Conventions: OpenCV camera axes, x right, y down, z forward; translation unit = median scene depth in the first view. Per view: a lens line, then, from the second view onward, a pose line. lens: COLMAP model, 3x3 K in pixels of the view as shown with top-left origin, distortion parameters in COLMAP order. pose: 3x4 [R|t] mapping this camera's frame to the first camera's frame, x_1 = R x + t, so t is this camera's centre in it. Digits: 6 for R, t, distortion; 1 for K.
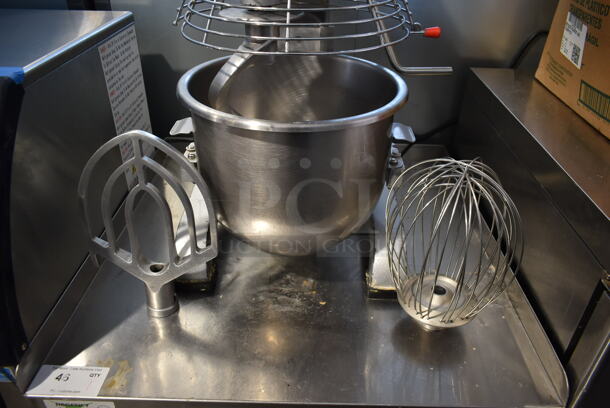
lens RADIAL K [[464.7, 0, 305.1], [0, 464.7, 202.2], [0, 0, 1]] dist [-0.005815, -0.000423]
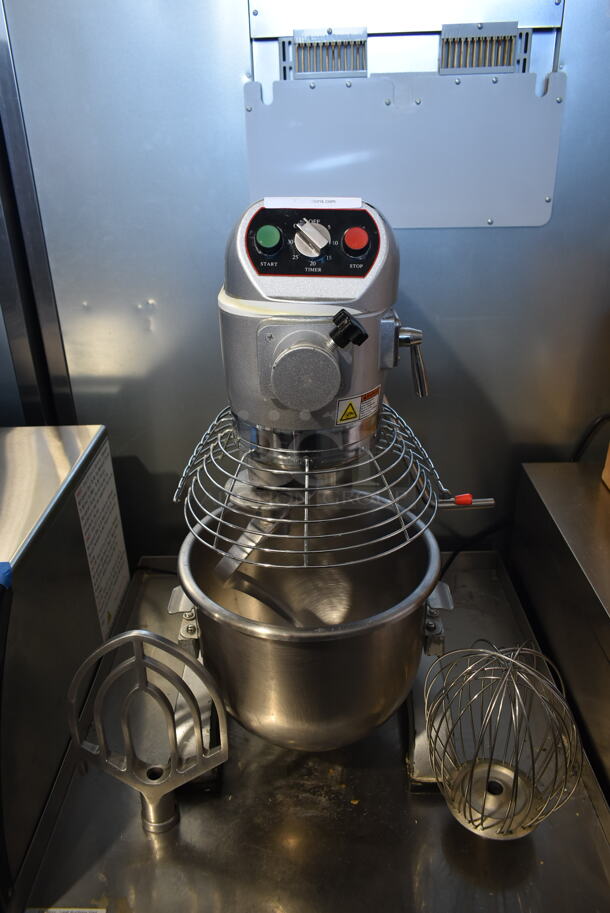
lens RADIAL K [[695.6, 0, 306.5], [0, 695.6, 460.2], [0, 0, 1]] dist [-0.005815, -0.000423]
pose [[0.999071, -0.042812, -0.004948, -0.015338], [0.042054, 0.993554, -0.105271, -0.259146], [0.009423, 0.104965, 0.994431, -0.282630]]
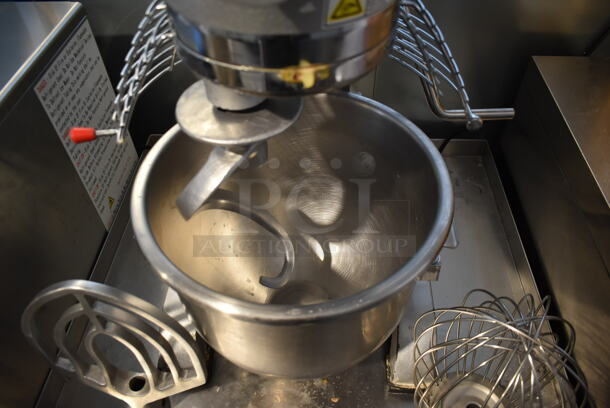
lens RADIAL K [[464.7, 0, 305.1], [0, 464.7, 202.2], [0, 0, 1]] dist [-0.005815, -0.000423]
pose [[0.999059, -0.005356, -0.043042, 0.022036], [0.016358, 0.965600, 0.259518, -0.366587], [0.040172, -0.259978, 0.964778, 0.267789]]
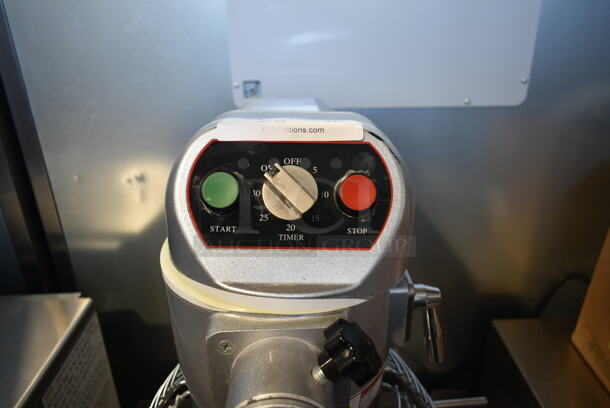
lens RADIAL K [[458.7, 0, 305.0], [0, 458.7, 213.9], [0, 0, 1]] dist [0.000713, 0.005037]
pose [[0.998408, -0.052609, 0.020318, 0.003593], [0.054674, 0.991273, -0.119952, -0.564033], [-0.013830, 0.120872, 0.992572, 0.188972]]
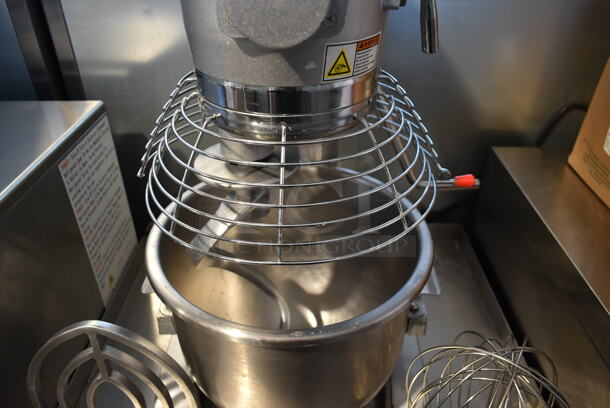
lens RADIAL K [[460.6, 0, 305.0], [0, 460.6, 204.0], [0, 0, 1]] dist [-0.001518, 0.001326]
pose [[0.999765, -0.021537, -0.002587, 0.002444], [0.021573, 0.999657, 0.014818, -0.284571], [0.002267, -0.014871, 0.999887, 0.175199]]
